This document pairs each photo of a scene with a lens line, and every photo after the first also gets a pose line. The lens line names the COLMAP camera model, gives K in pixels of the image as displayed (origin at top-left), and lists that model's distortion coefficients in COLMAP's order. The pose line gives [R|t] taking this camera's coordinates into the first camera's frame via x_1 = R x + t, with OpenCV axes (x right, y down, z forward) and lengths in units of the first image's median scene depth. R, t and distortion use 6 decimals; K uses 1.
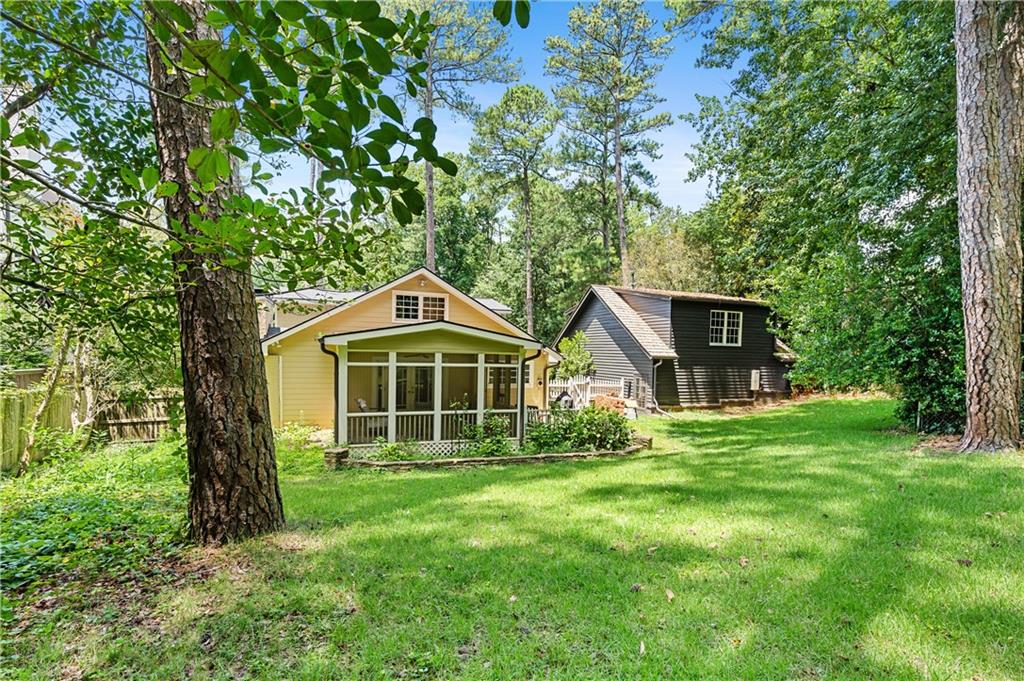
lens RADIAL K [[469.7, 0, 513.2], [0, 469.7, 378.2], [0, 0, 1]] dist [0.000064, 0.000424]
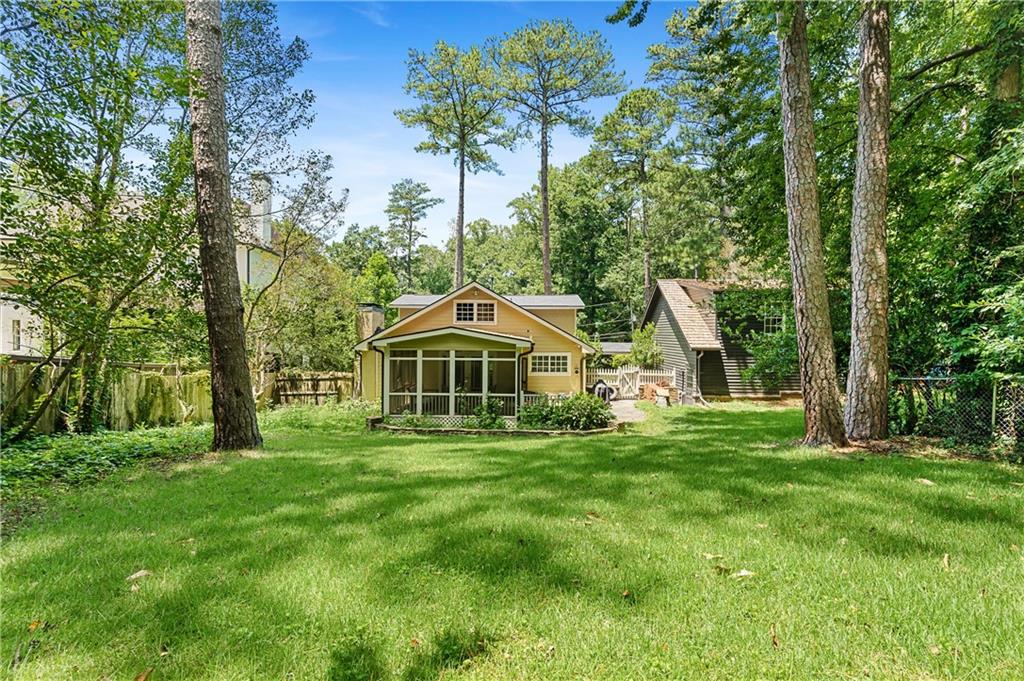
lens RADIAL K [[456.7, 0, 512.0], [0, 456.7, 340.5], [0, 0, 1]] dist [-0.002311, -0.000107]
pose [[0.931553, -0.009258, -0.363487, 0.355581], [-0.007154, 0.999016, -0.043780, -0.018758], [0.363534, 0.043384, 0.930570, -0.123232]]
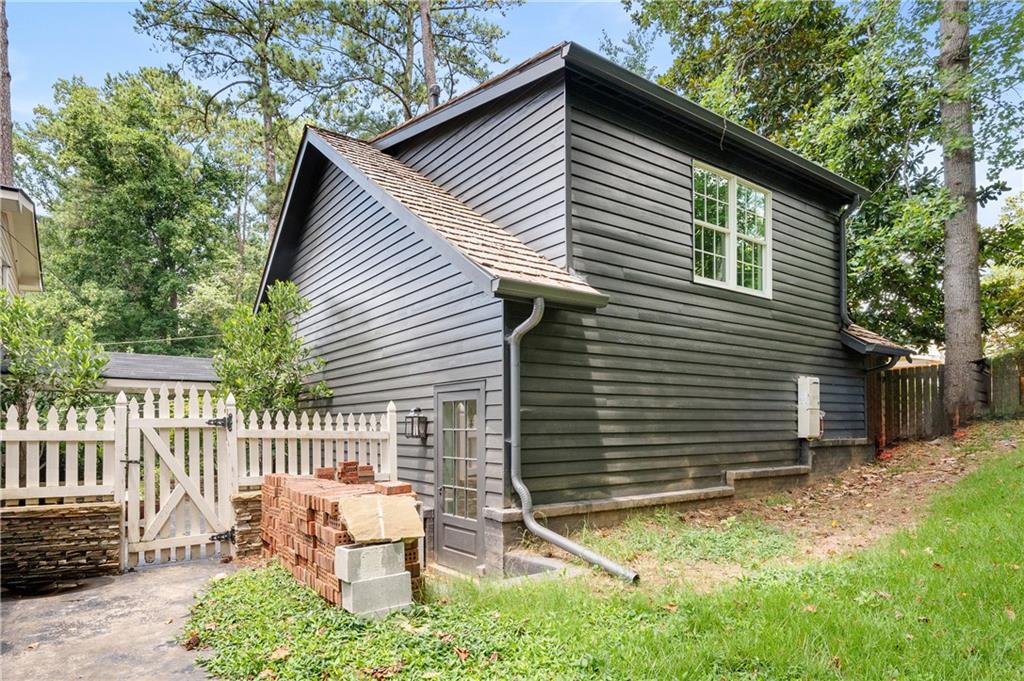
lens RADIAL K [[599.0, 0, 489.0], [0, 599.0, 422.5], [0, 0, 1]] dist [-0.002753, -0.000905]
pose [[0.966747, -0.024069, 0.254598, 0.268972], [0.039606, 0.997641, -0.056077, 0.040574], [-0.252647, 0.064296, 0.965420, 0.903383]]
